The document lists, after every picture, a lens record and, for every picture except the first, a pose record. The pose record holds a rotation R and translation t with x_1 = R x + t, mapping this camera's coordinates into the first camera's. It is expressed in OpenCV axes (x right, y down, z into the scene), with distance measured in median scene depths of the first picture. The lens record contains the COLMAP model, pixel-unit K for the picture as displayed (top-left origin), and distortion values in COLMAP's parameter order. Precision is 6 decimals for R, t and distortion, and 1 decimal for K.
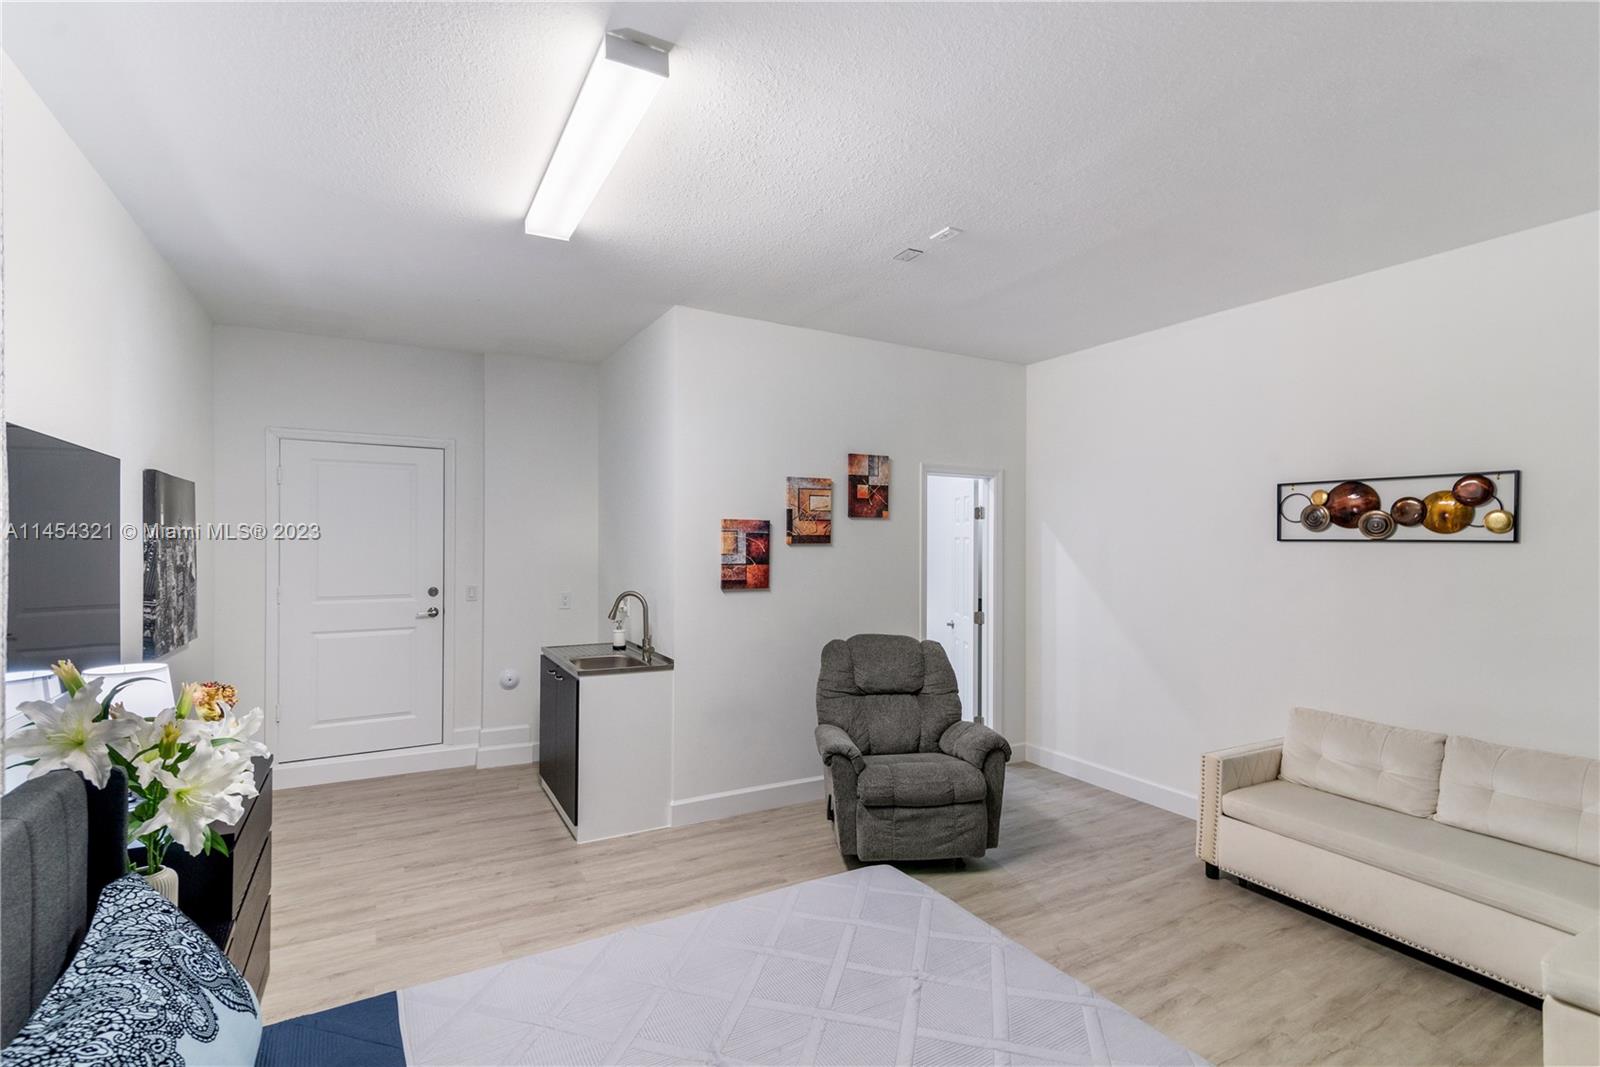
lens RADIAL K [[746.2, 0, 800.4], [0, 746.2, 542.9], [0, 0, 1]] dist [0.016452, 0.000149]
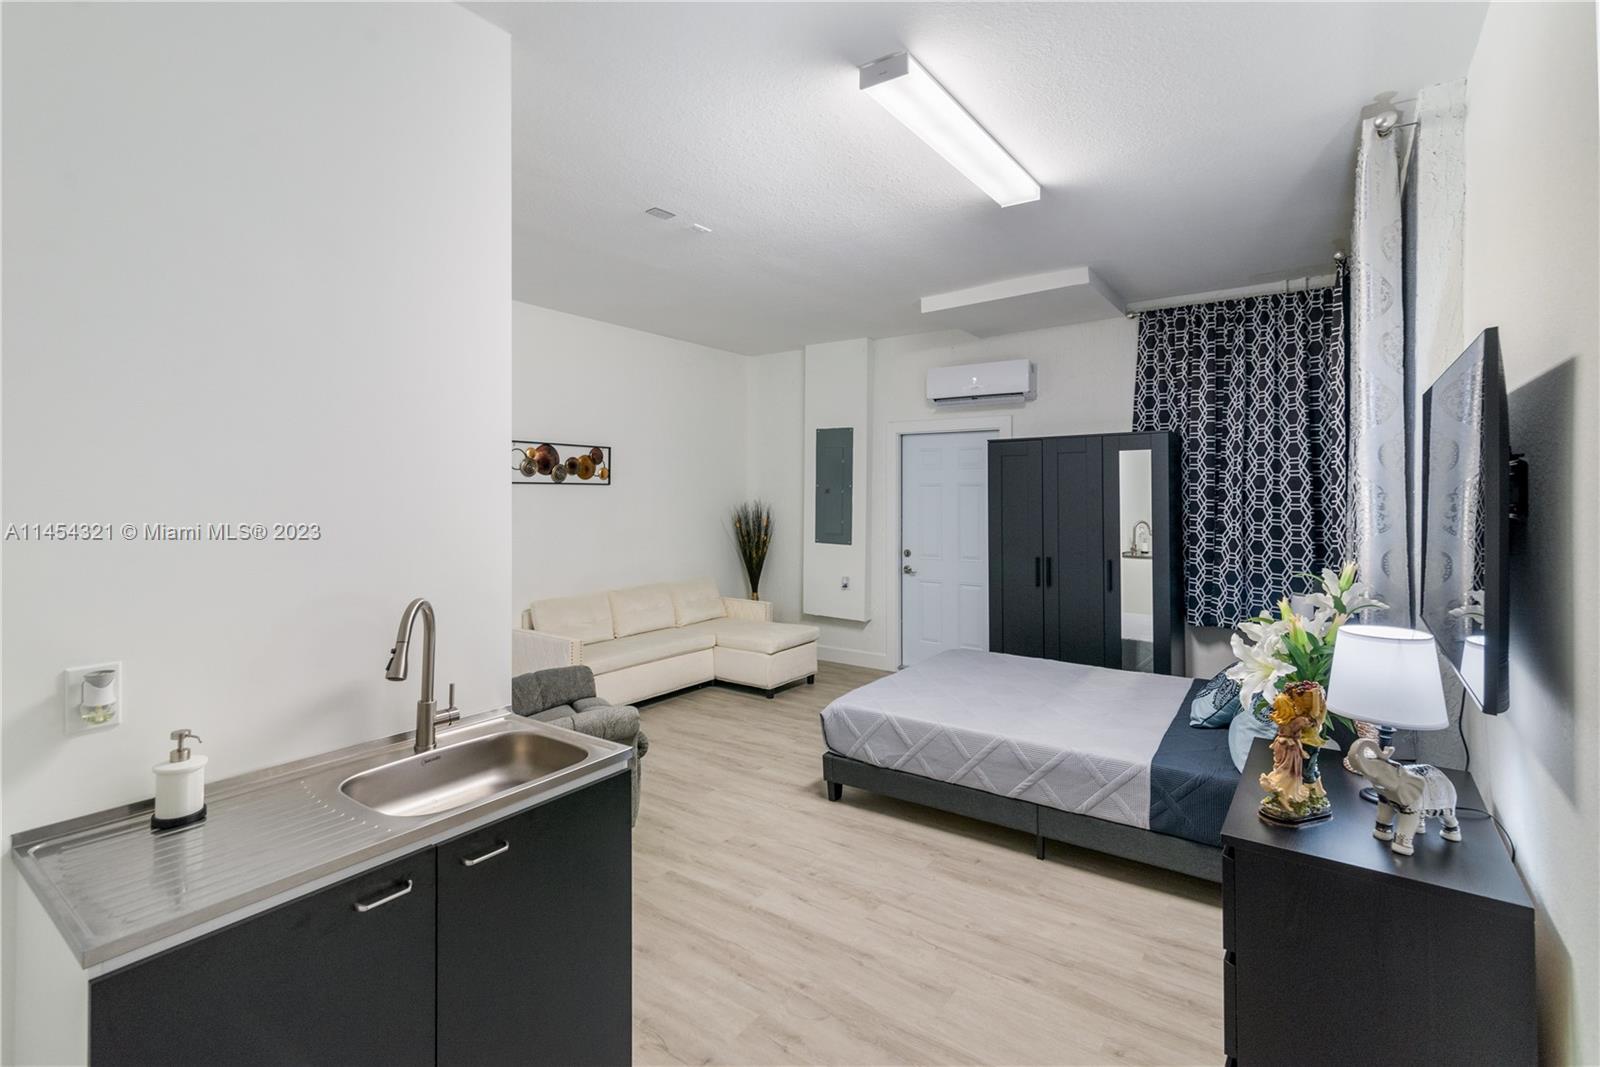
lens RADIAL K [[740.5, 0, 804.2], [0, 740.5, 490.8], [0, 0, 1]] dist [0.019050, 0.000146]
pose [[-0.429556, -0.002715, 0.903036, -0.698448], [0.003081, 0.999985, 0.004472, 0.005832], [-0.903035, 0.004703, -0.429542, 0.992372]]
